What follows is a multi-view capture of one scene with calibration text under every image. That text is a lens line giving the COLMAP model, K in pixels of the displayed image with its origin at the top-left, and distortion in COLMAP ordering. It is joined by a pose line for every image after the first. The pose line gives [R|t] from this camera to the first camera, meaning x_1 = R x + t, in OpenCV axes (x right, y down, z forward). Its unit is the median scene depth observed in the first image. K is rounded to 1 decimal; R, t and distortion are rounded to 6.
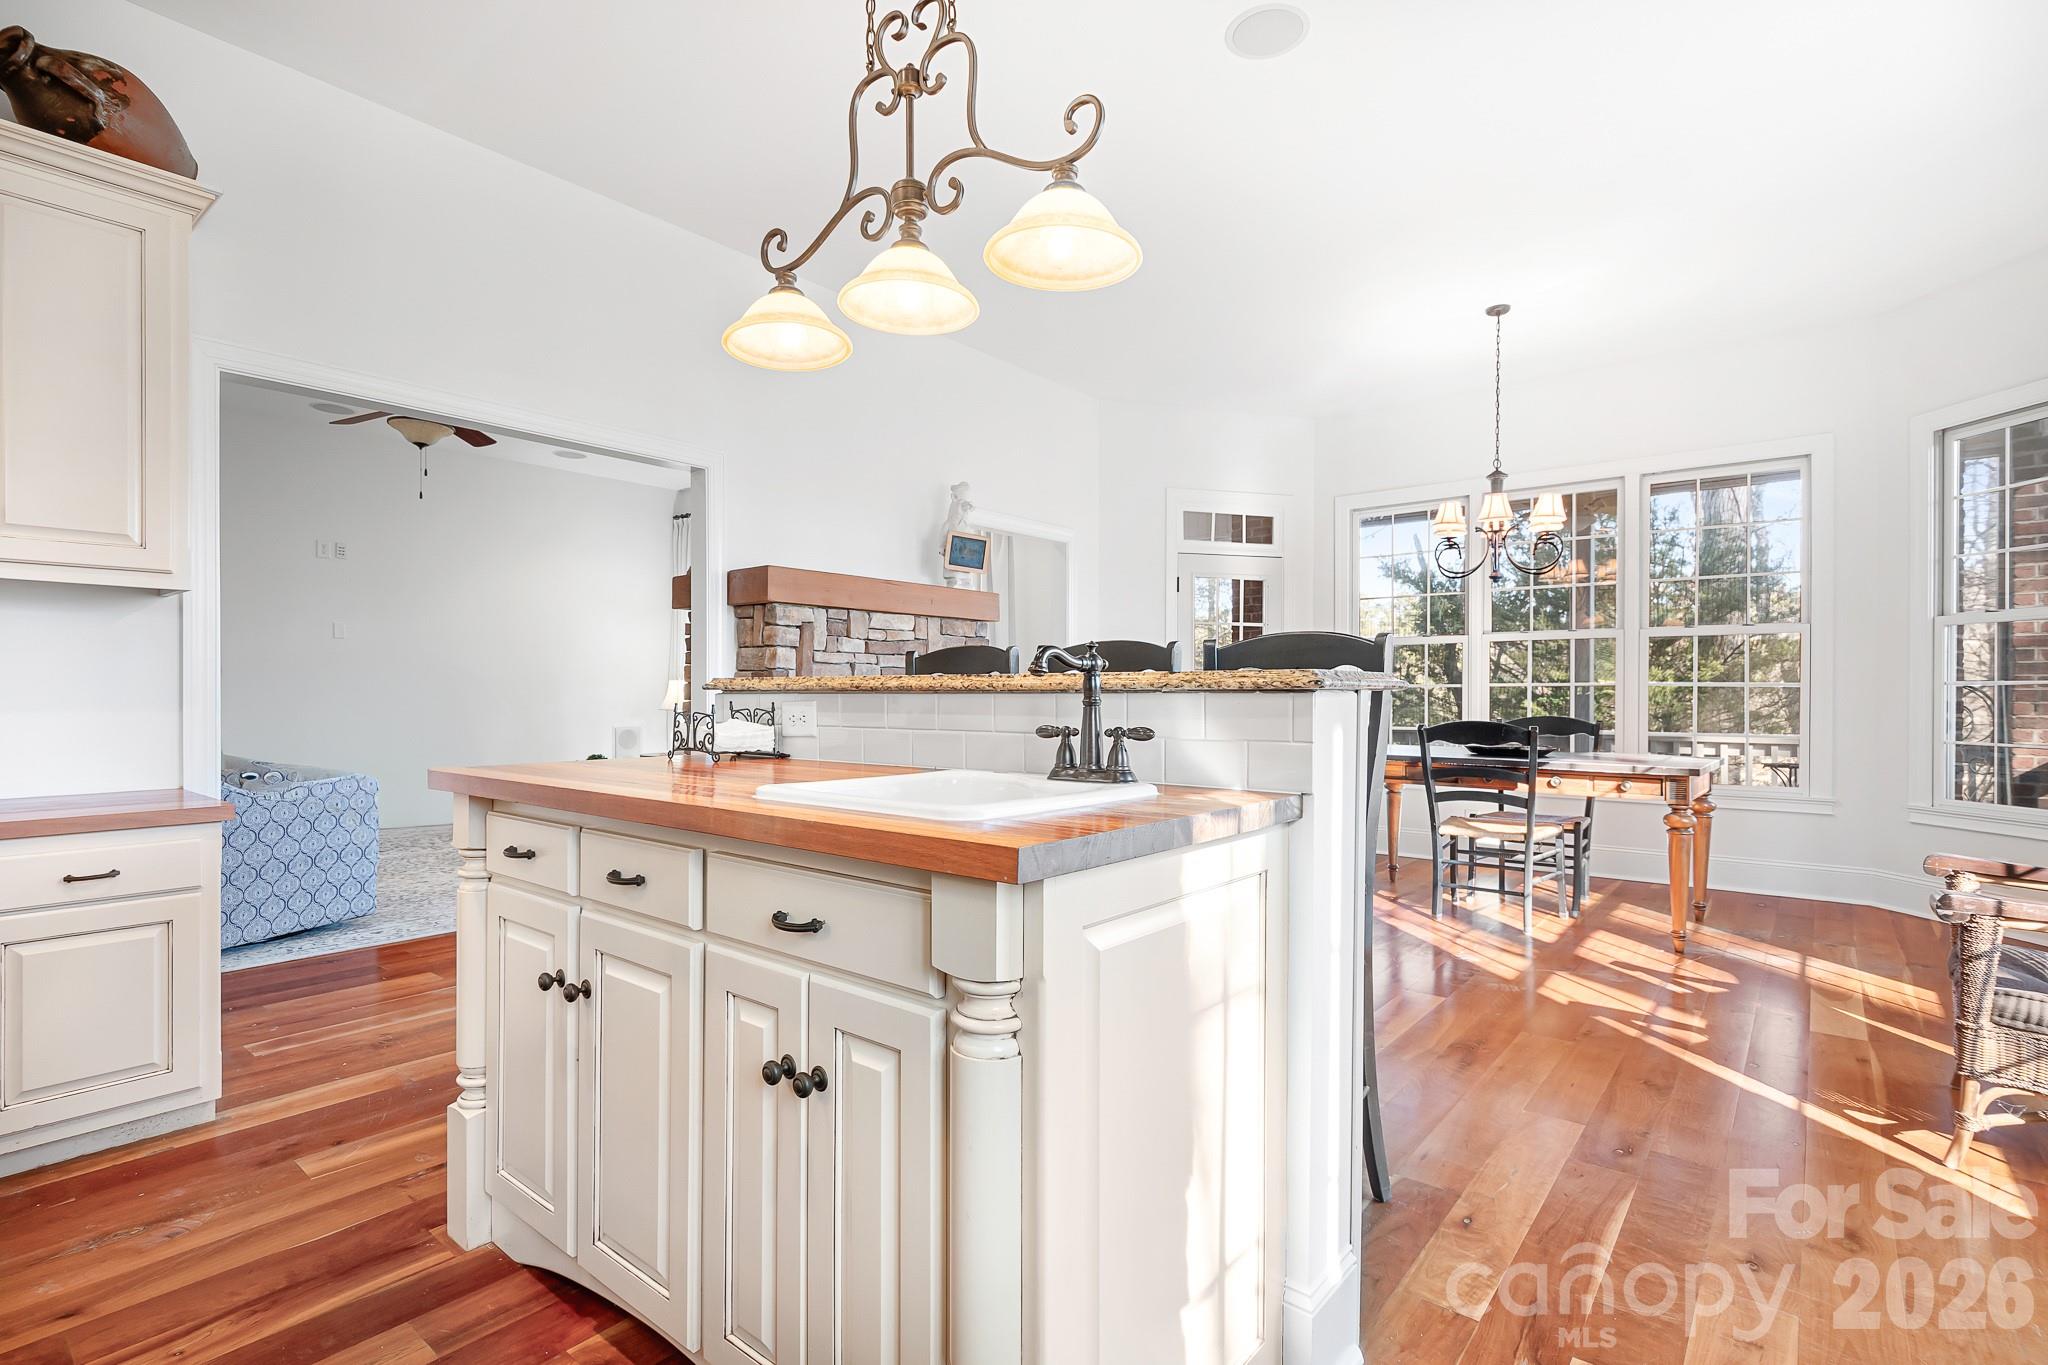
lens RADIAL K [[972.3, 0, 1028.5], [0, 972.3, 697.5], [0, 0, 1]] dist [0.004479, -0.002117]
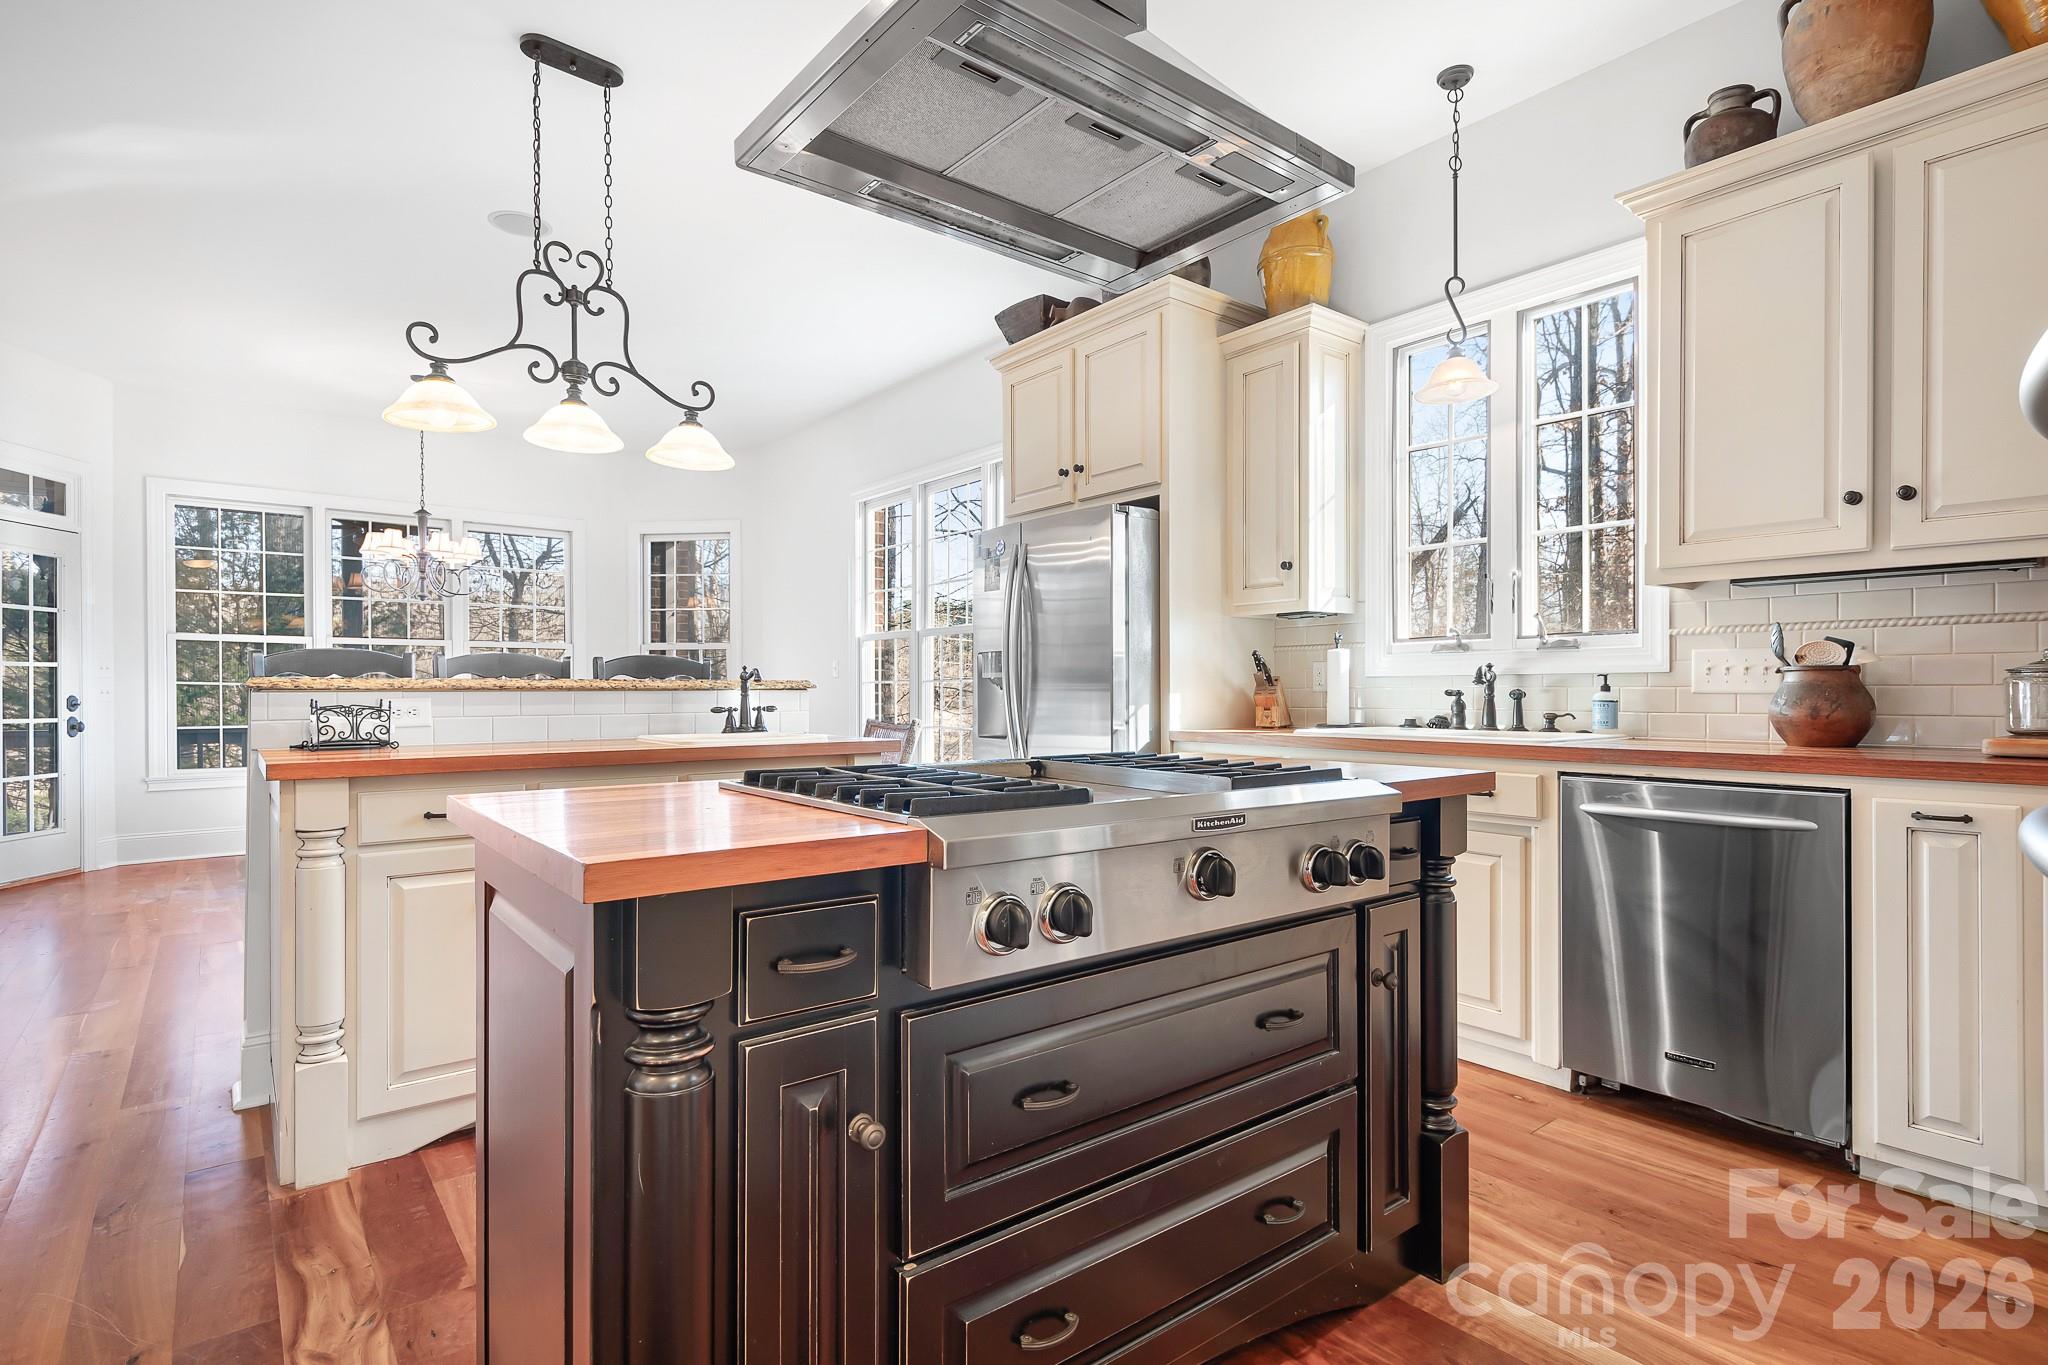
lens RADIAL K [[1001.5, 0, 1020.1], [0, 1001.5, 698.4], [0, 0, 1]] dist [0.000810, -0.000350]
pose [[0.208353, -0.010160, 0.978001, -1.506832], [0.004426, 0.999946, 0.009445, -0.004439], [-0.978044, 0.002360, 0.208386, -0.022873]]
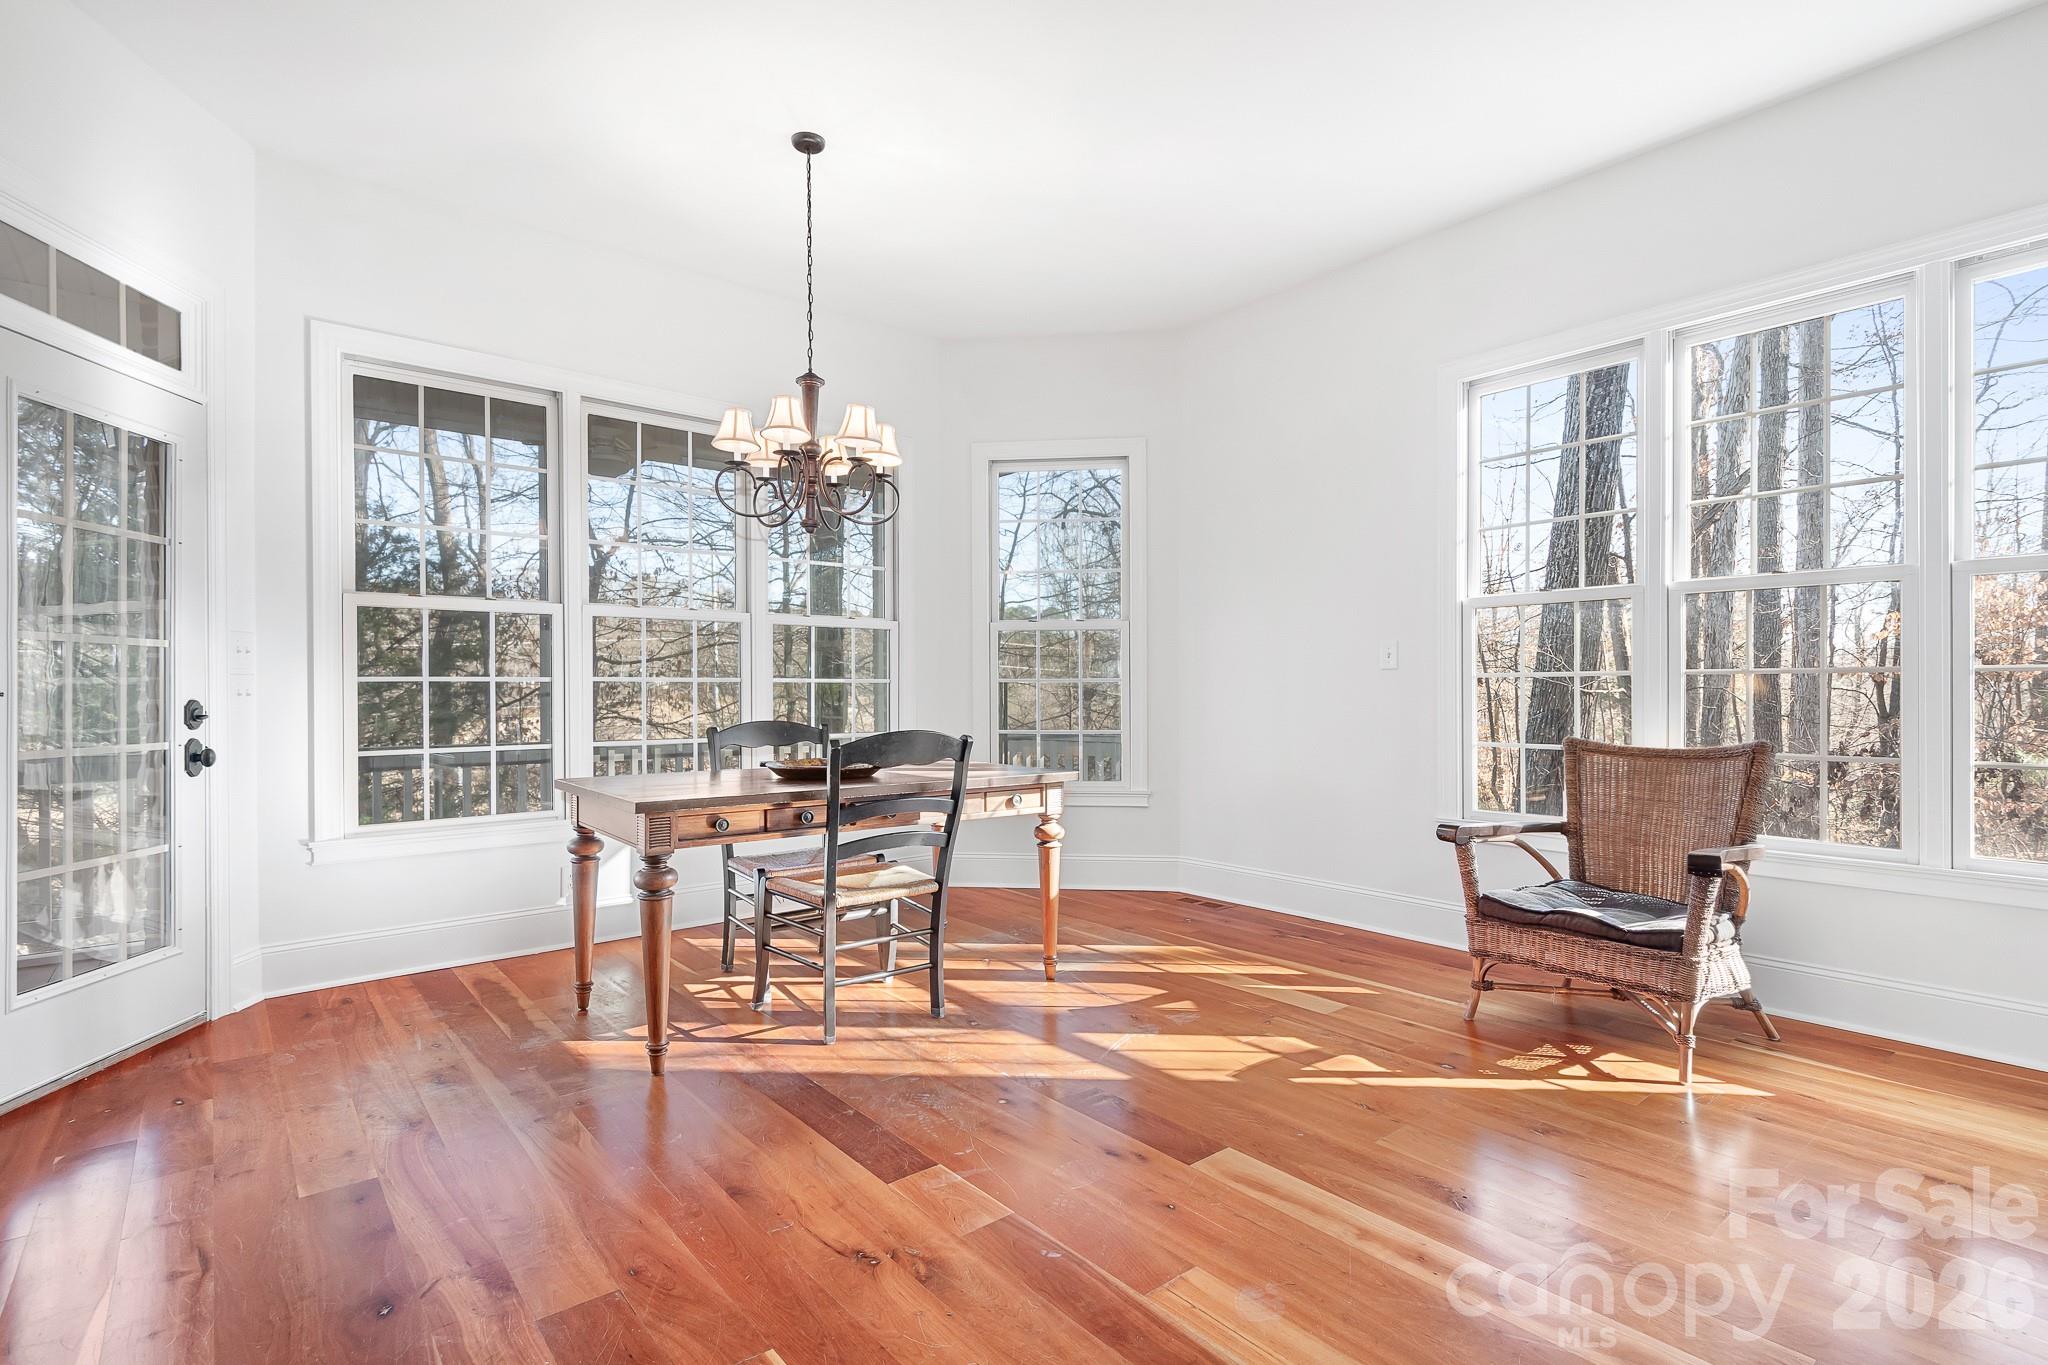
lens RADIAL K [[972.3, 0, 1014.6], [0, 972.3, 693.7], [0, 0, 1]] dist [0.004479, -0.002117]
pose [[0.201562, 0.000943, 0.979475, -0.439102], [0.006036, 0.999979, -0.002204, 0.004613], [-0.979457, 0.006356, 0.201552, 1.764689]]
